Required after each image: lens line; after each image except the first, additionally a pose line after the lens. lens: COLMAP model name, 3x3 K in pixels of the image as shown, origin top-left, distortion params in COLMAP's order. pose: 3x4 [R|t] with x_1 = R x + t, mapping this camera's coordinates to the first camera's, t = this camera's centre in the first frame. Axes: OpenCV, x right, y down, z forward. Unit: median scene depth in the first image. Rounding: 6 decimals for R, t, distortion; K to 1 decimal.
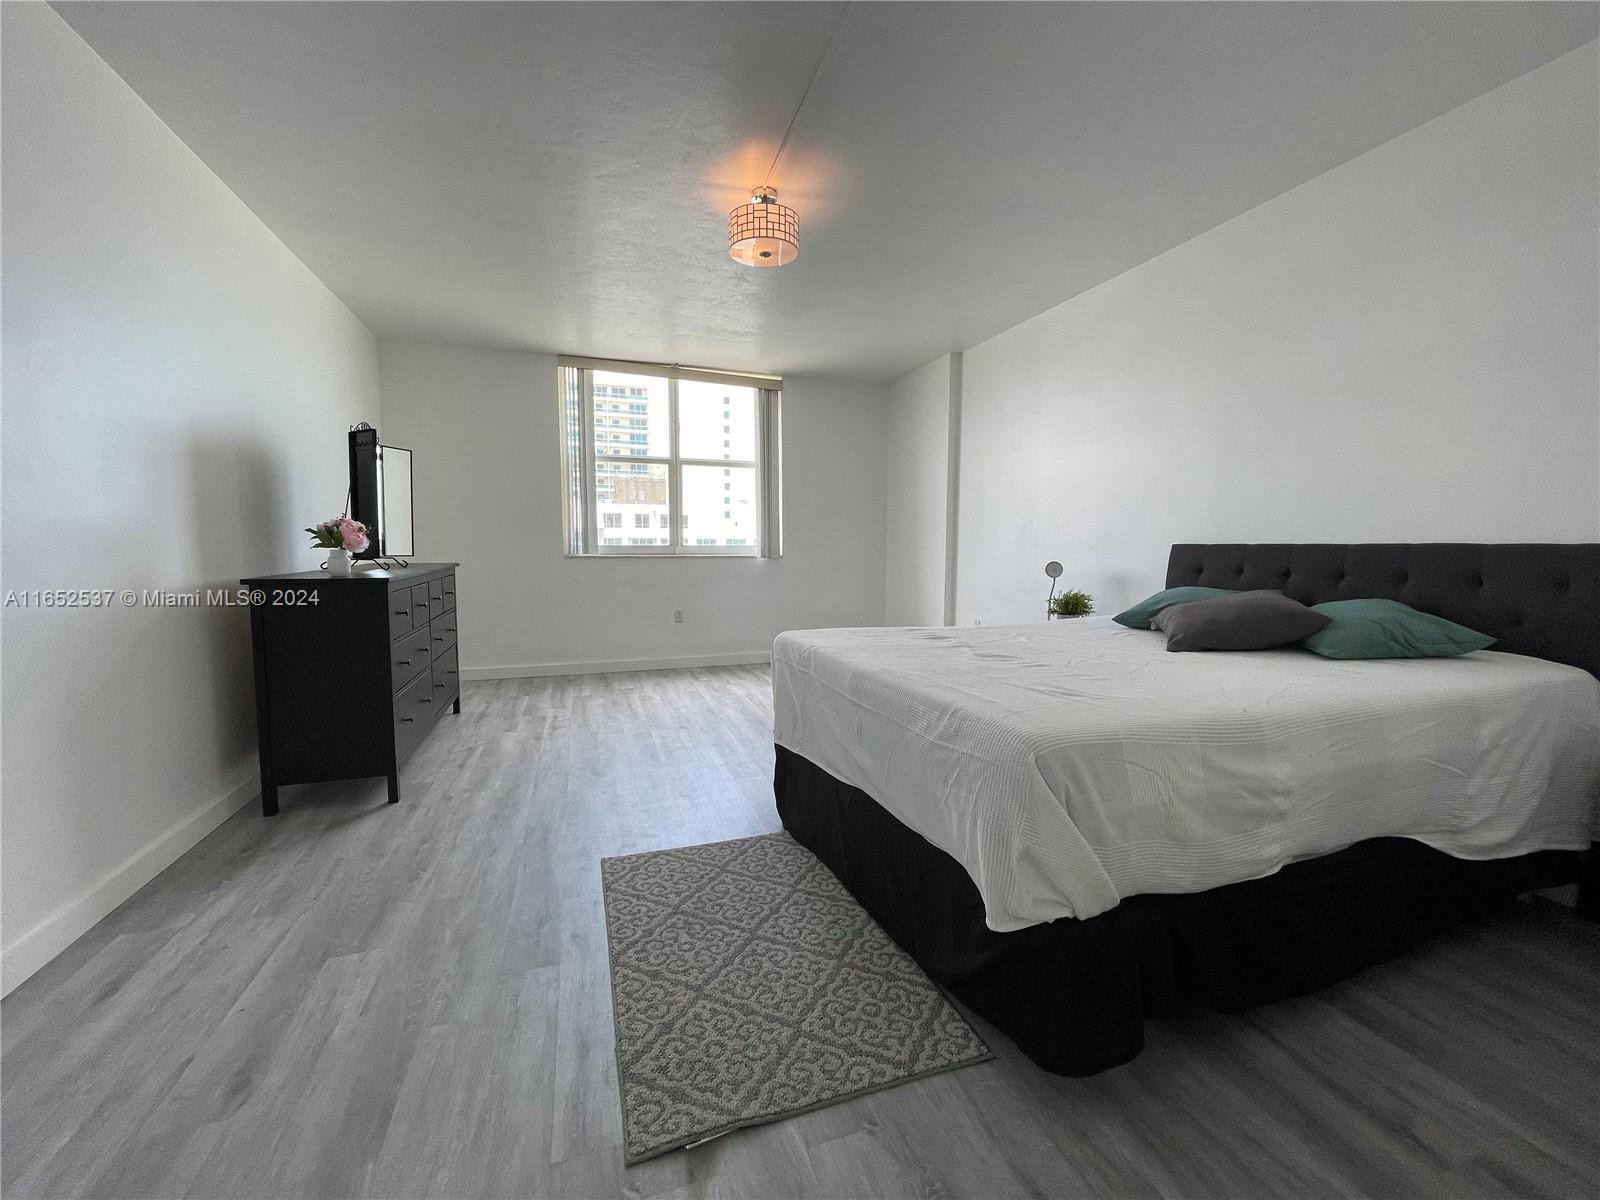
lens RADIAL K [[643.7, 0, 799.9], [0, 643.7, 596.7], [0, 0, 1]] dist [-0.000961, 0.000052]
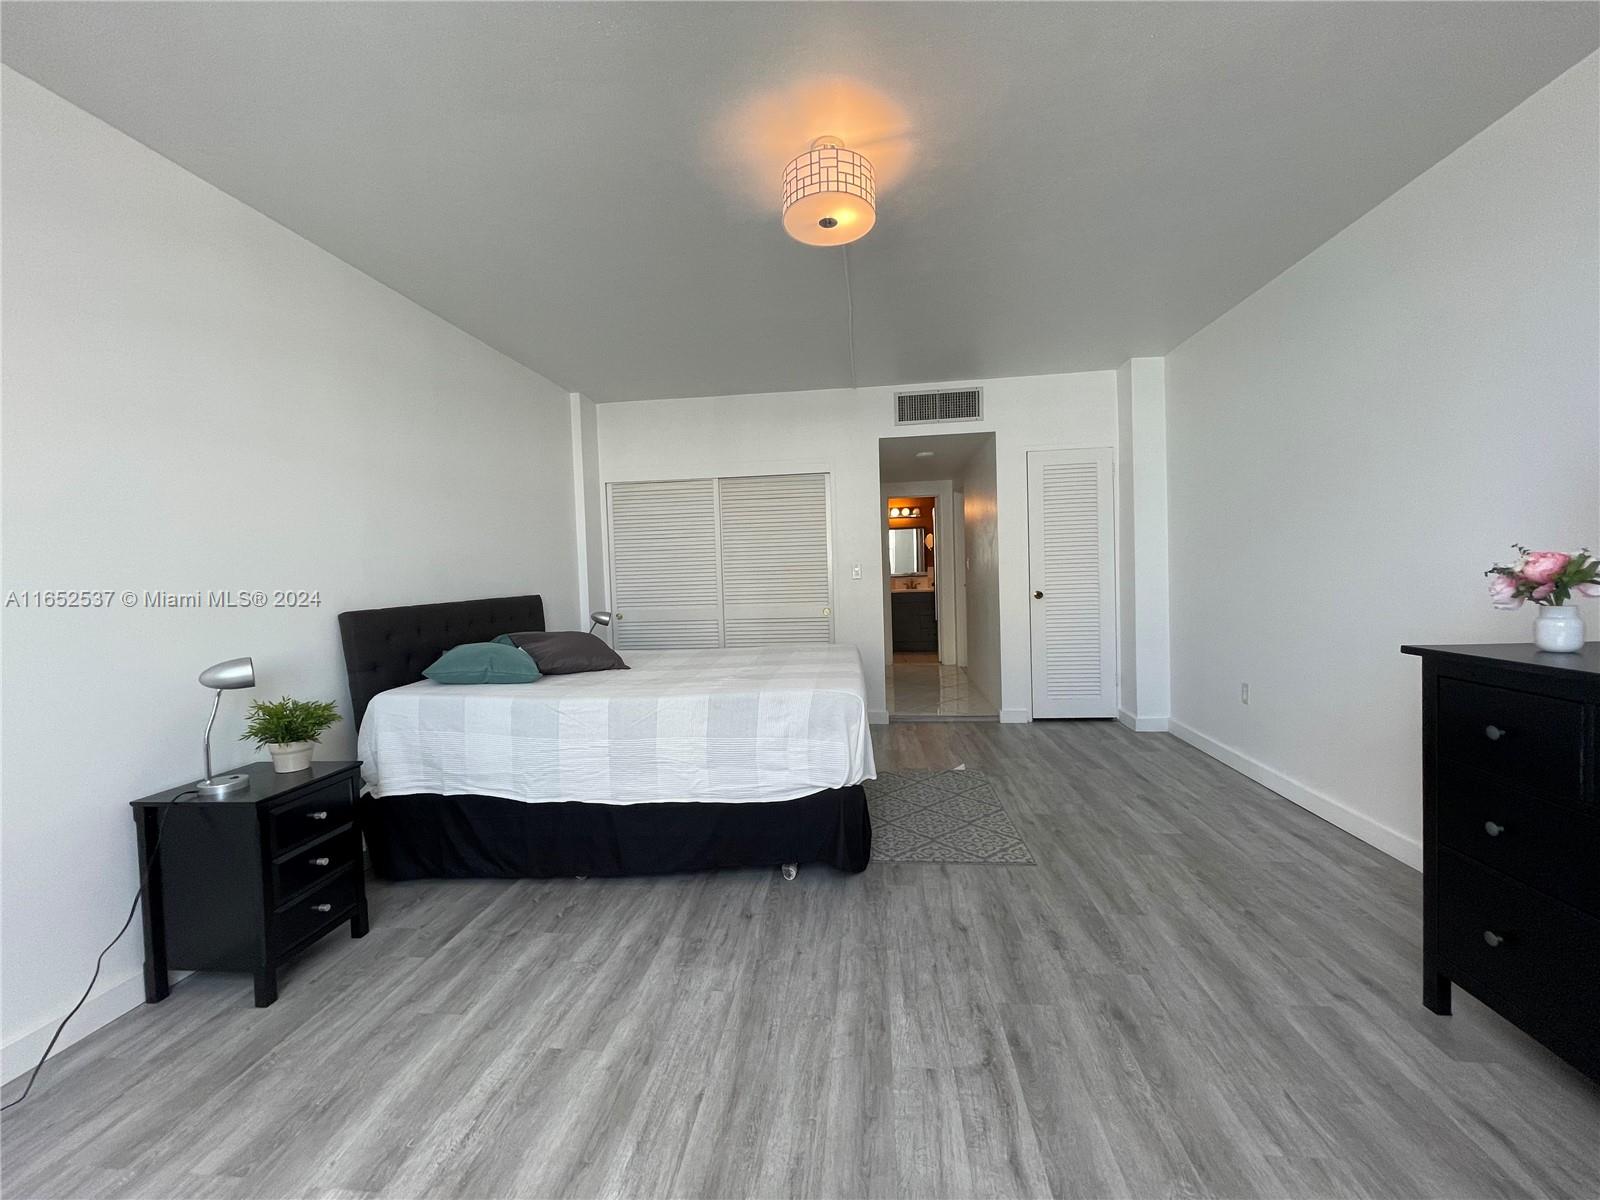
lens RADIAL K [[643.7, 0, 801.4], [0, 643.7, 595.2], [0, 0, 1]] dist [-0.000961, 0.000052]
pose [[-0.906552, 0.009493, 0.421988, -0.355437], [0.064181, 0.991222, 0.115580, -0.194433], [-0.417186, 0.131863, -0.899204, 1.828187]]
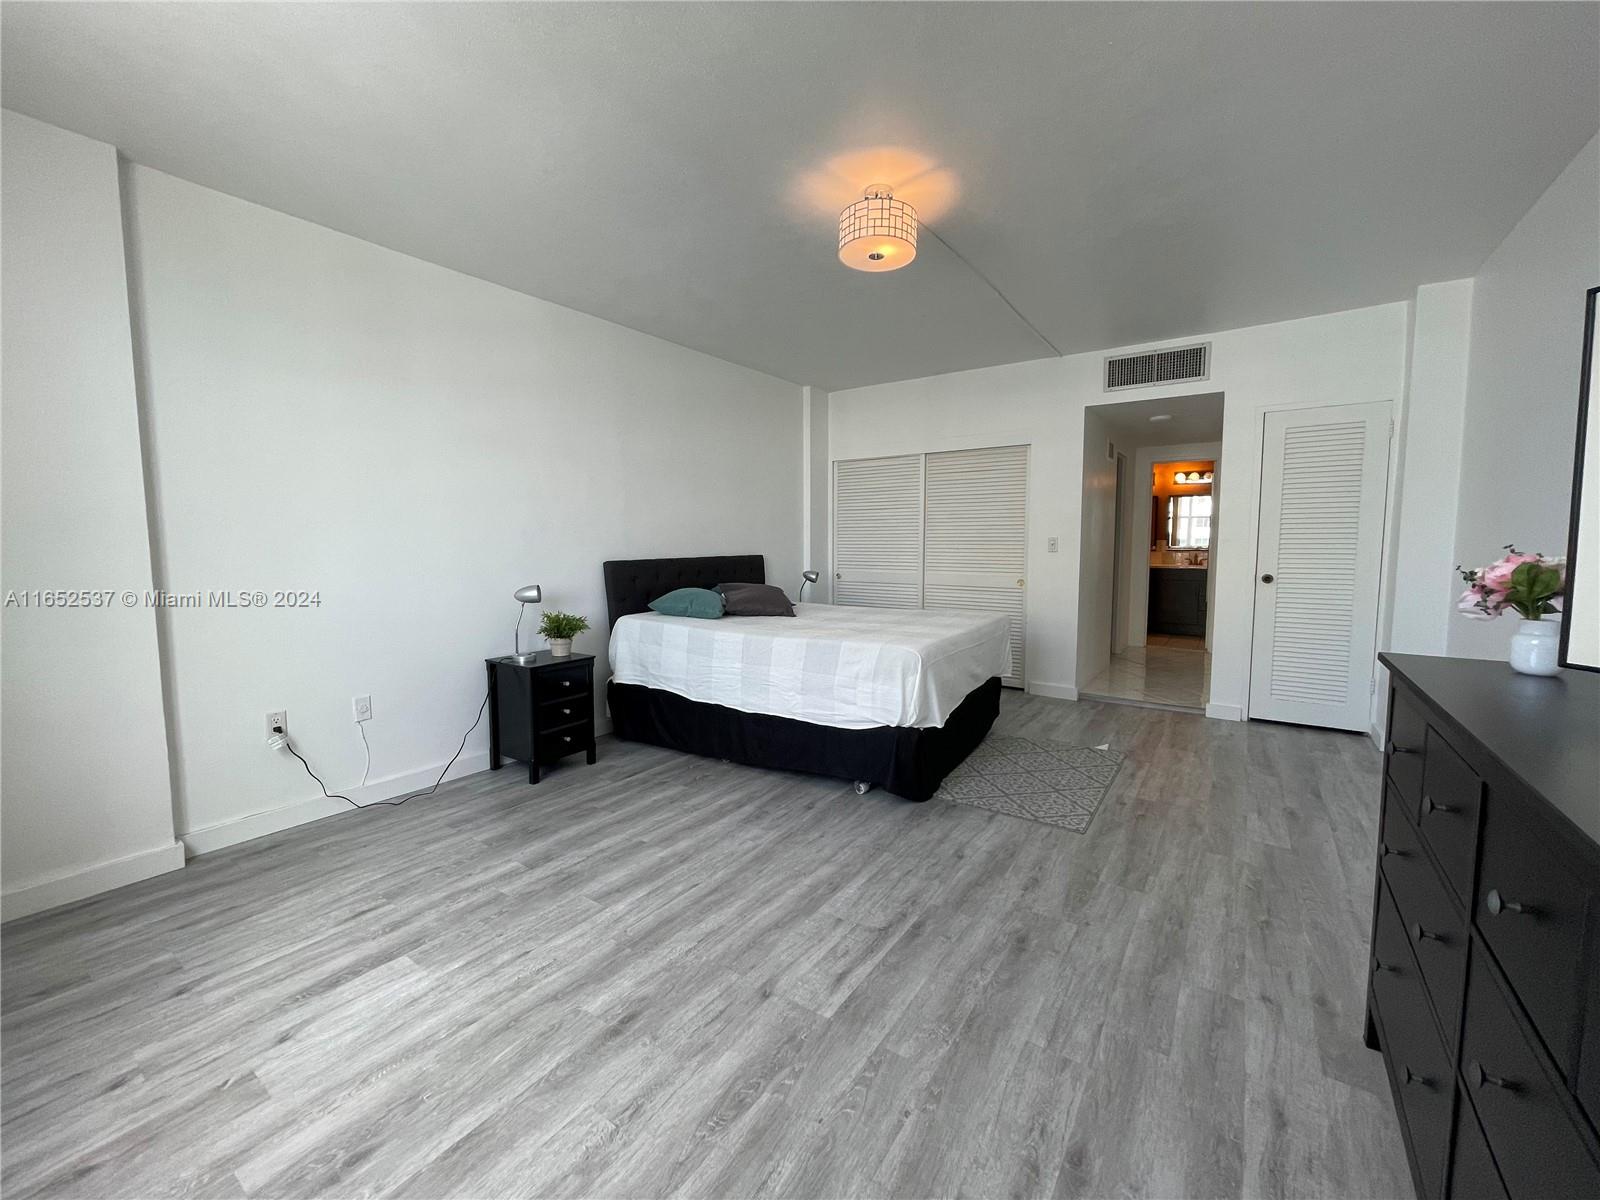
lens RADIAL K [[643.7, 0, 802.1], [0, 643.7, 596.1], [0, 0, 1]] dist [-0.000961, 0.000052]
pose [[-0.594177, -0.073300, 0.800988, -0.788364], [0.067342, 0.987809, 0.140351, -0.198935], [-0.801510, 0.137333, -0.581997, 1.755381]]
